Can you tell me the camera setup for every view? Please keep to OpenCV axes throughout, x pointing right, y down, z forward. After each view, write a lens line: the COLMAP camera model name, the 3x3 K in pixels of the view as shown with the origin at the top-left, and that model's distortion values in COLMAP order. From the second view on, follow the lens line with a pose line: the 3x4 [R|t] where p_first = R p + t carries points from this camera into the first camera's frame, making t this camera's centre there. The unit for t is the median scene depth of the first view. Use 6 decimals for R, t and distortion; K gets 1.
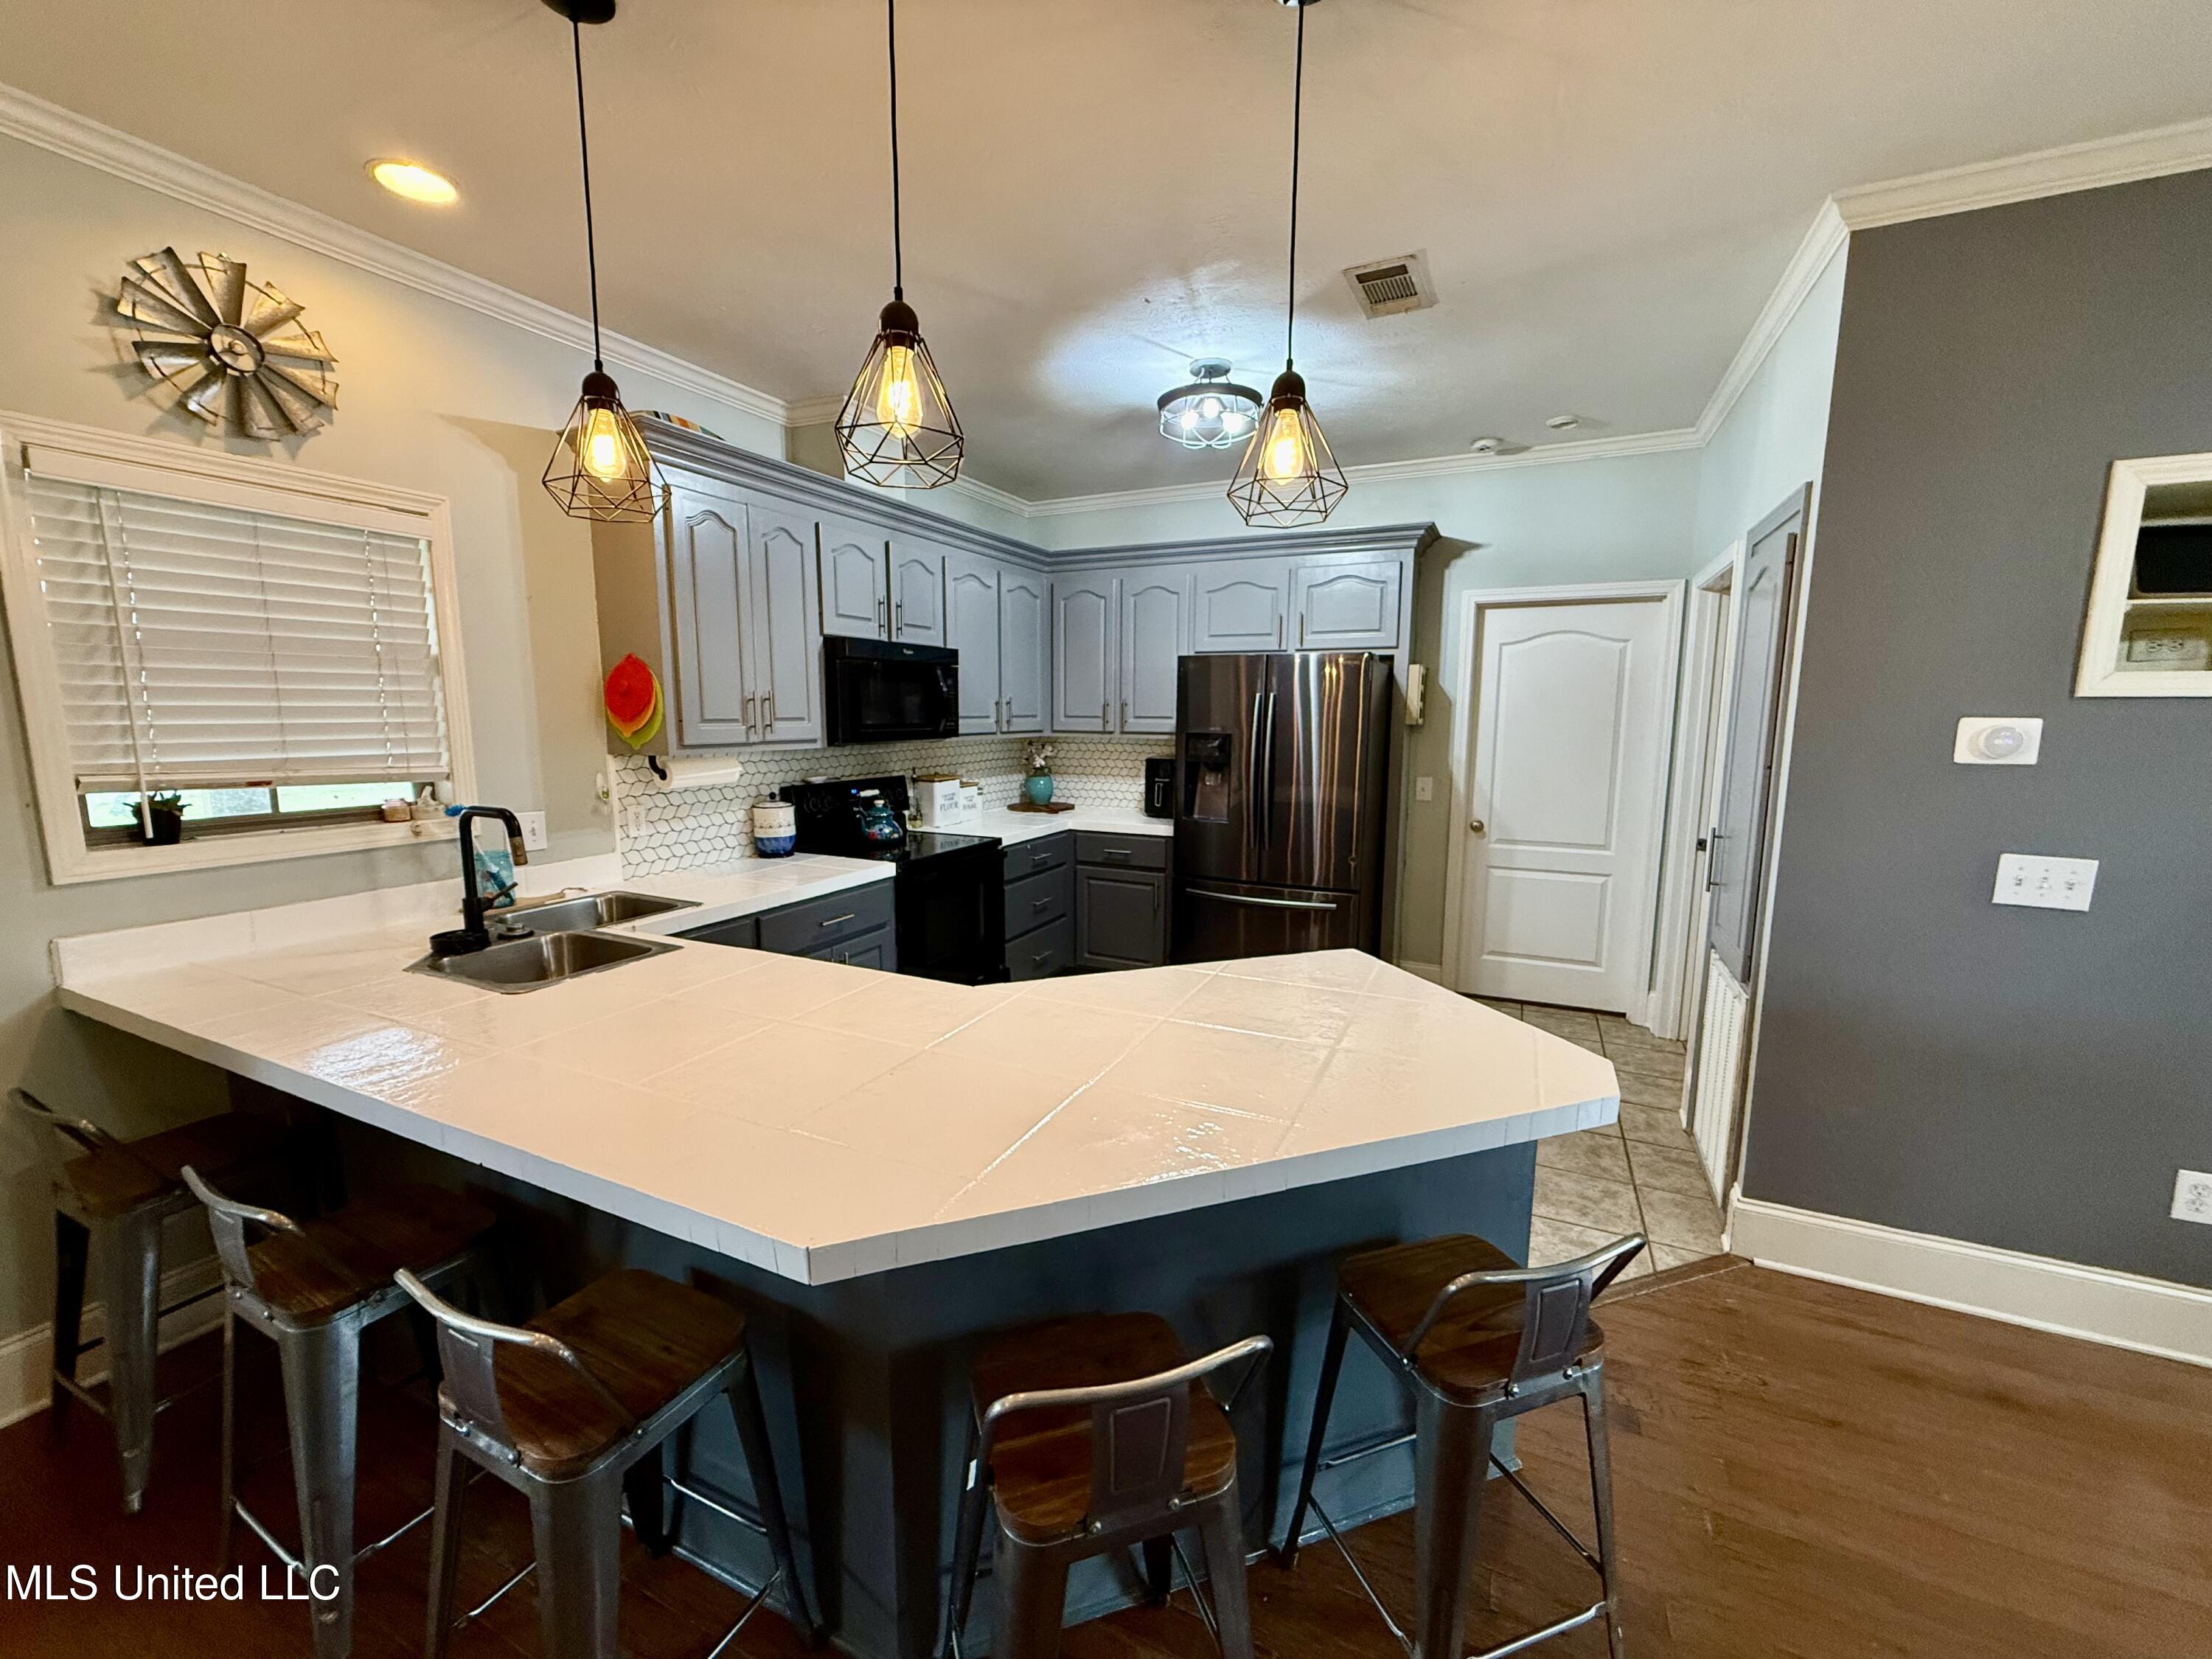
lens RADIAL K [[881.6, 0, 1101.9], [0, 881.6, 830.4], [0, 0, 1]] dist [0.000718, -0.000328]
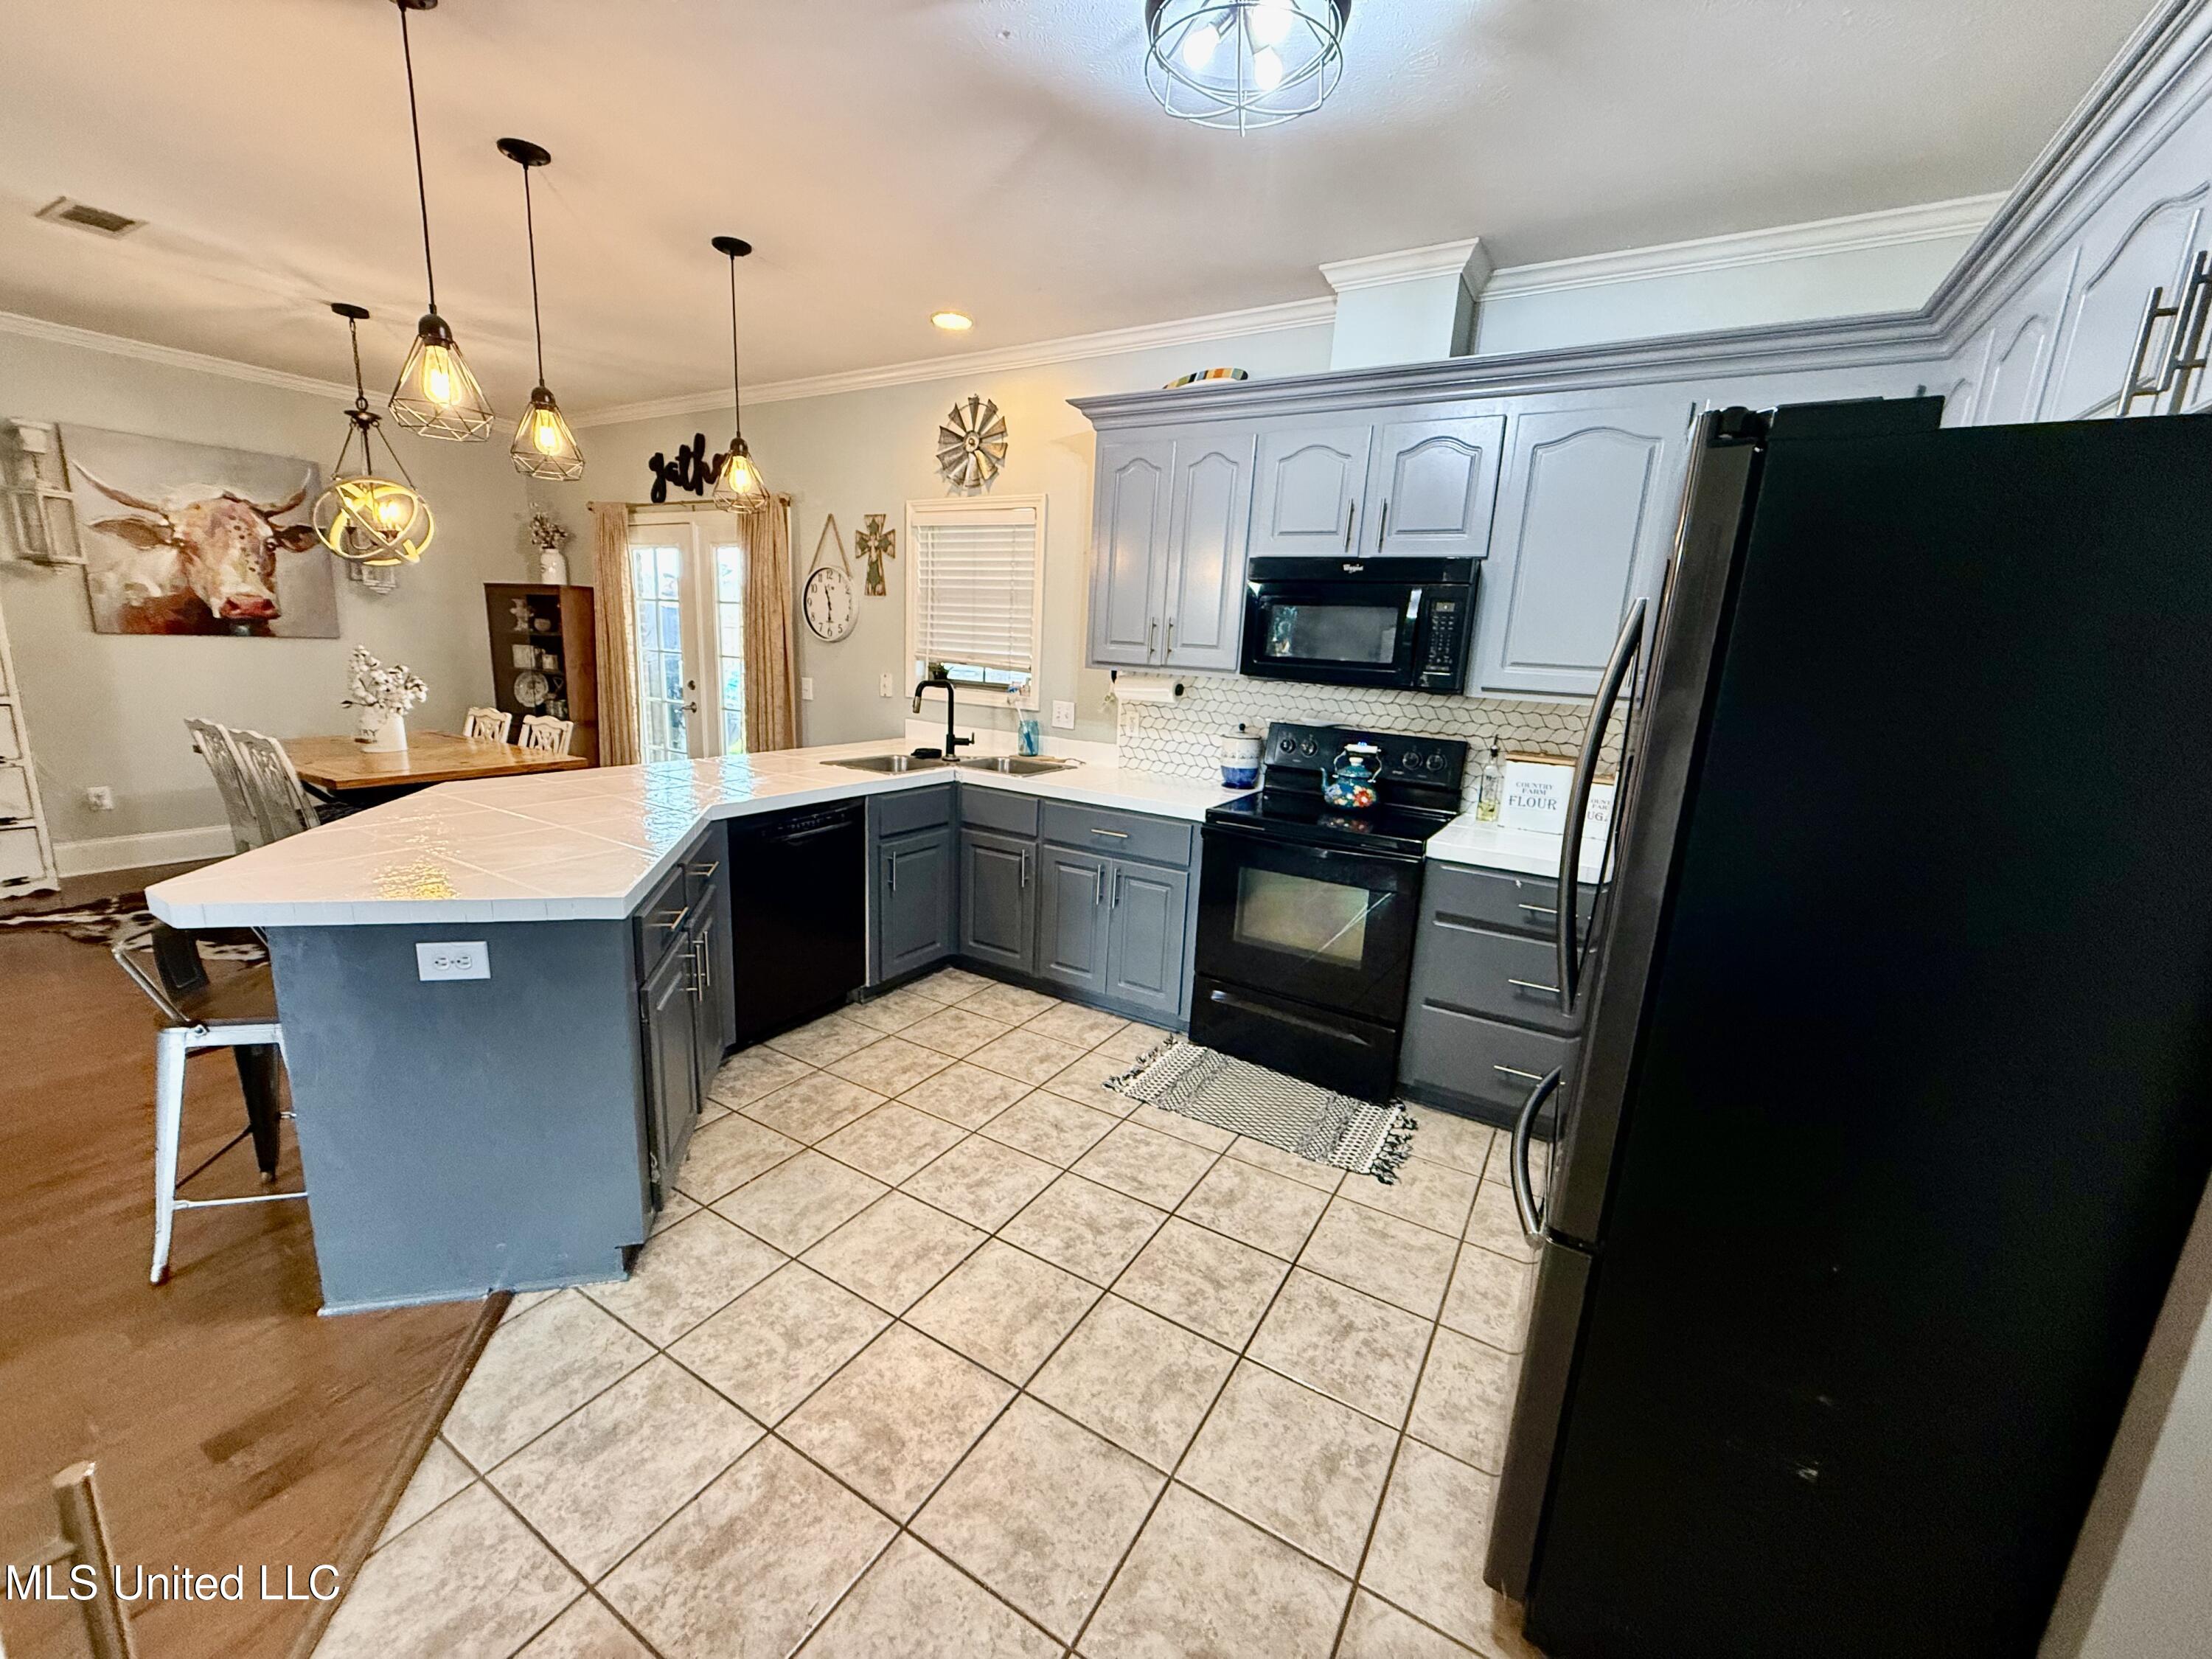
lens RADIAL K [[877.1, 0, 1101.0], [0, 877.1, 830.5], [0, 0, 1]] dist [0.001359, -0.000079]
pose [[-0.099440, 0.203889, -0.973931, 0.630357], [-0.187616, 0.957384, 0.219581, -0.113623], [0.977196, 0.204560, -0.056950, 0.910291]]
